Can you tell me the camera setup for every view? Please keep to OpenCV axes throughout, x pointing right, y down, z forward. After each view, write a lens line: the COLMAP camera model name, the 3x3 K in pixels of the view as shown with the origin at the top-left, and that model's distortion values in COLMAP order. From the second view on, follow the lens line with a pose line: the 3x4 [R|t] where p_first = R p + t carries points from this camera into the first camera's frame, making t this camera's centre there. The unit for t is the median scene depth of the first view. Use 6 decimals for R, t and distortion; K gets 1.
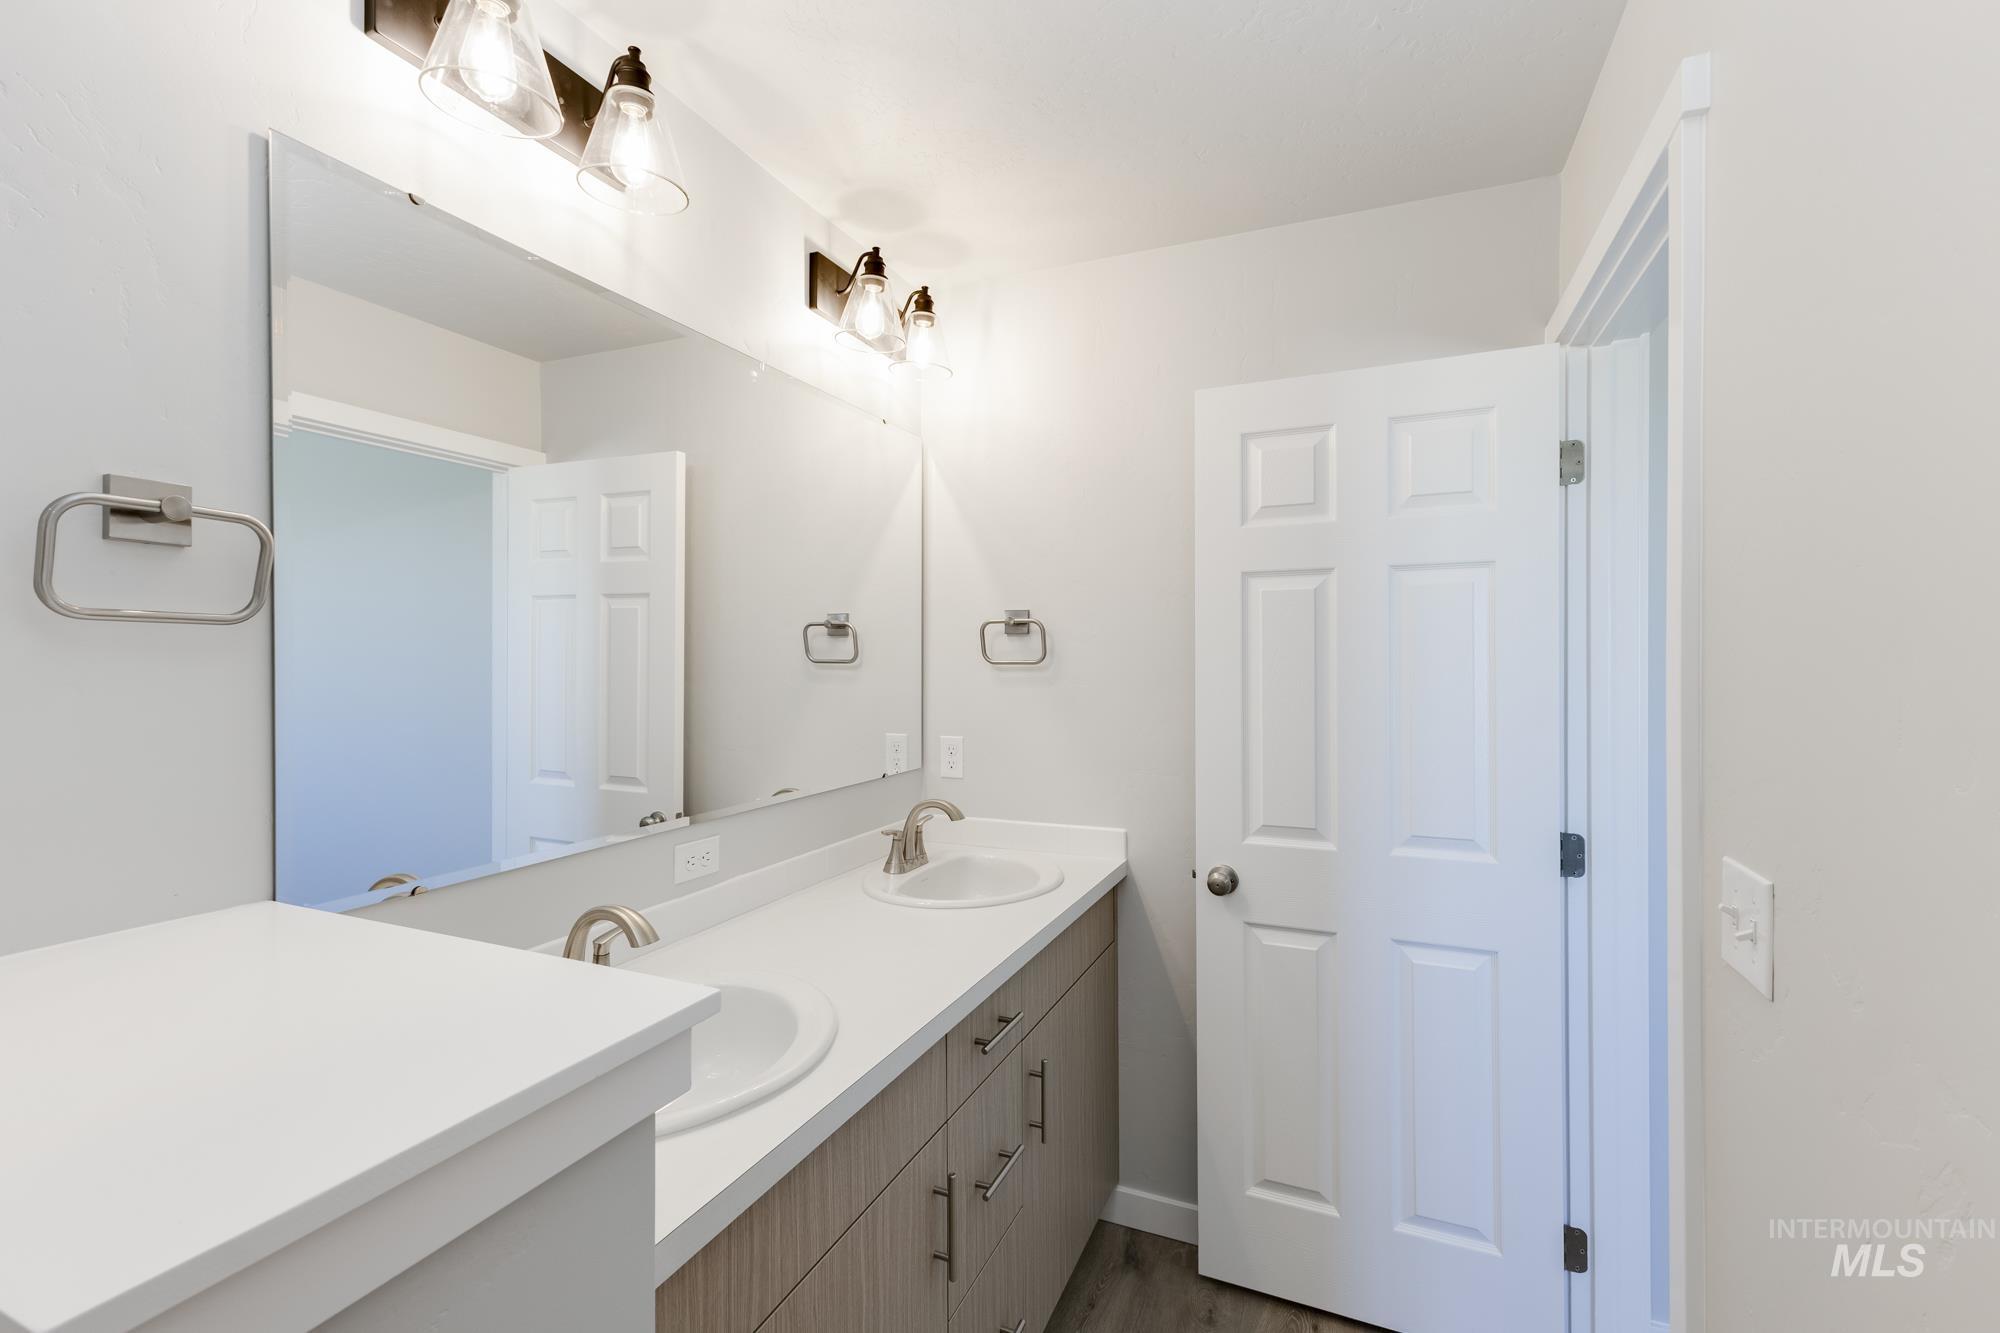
lens RADIAL K [[872.2, 0, 996.1], [0, 872.2, 670.7], [0, 0, 1]] dist [-0.001283, -0.000213]
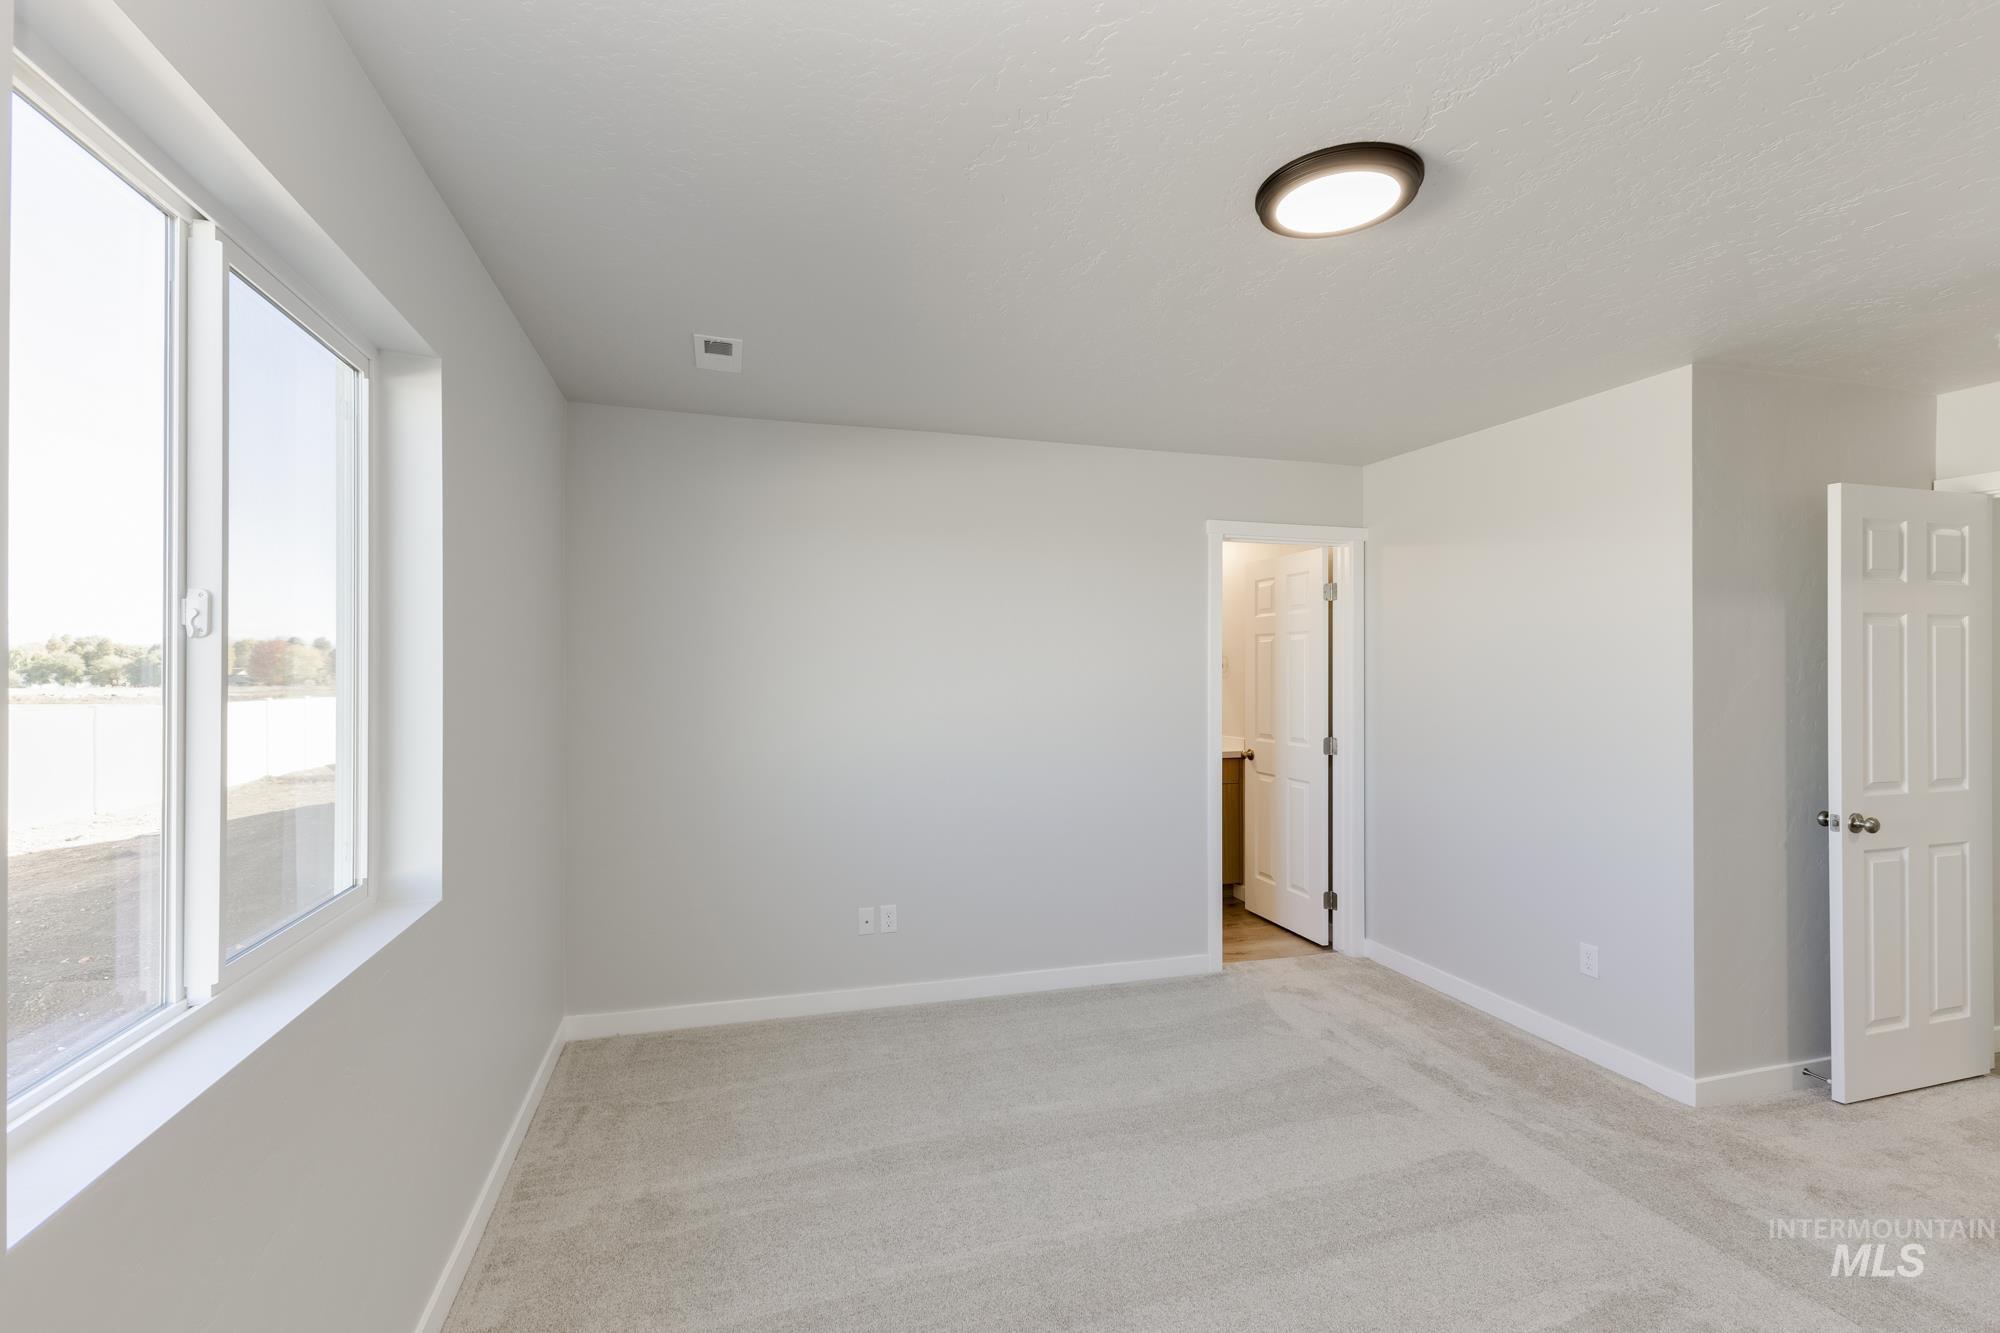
lens RADIAL K [[872.2, 0, 996.1], [0, 872.2, 670.7], [0, 0, 1]] dist [-0.001283, -0.000213]
pose [[0.636911, -0.001175, -0.770936, 1.923787], [-0.002445, 0.999991, -0.003544, 0.004858], [0.770933, 0.004143, 0.636902, -1.323523]]
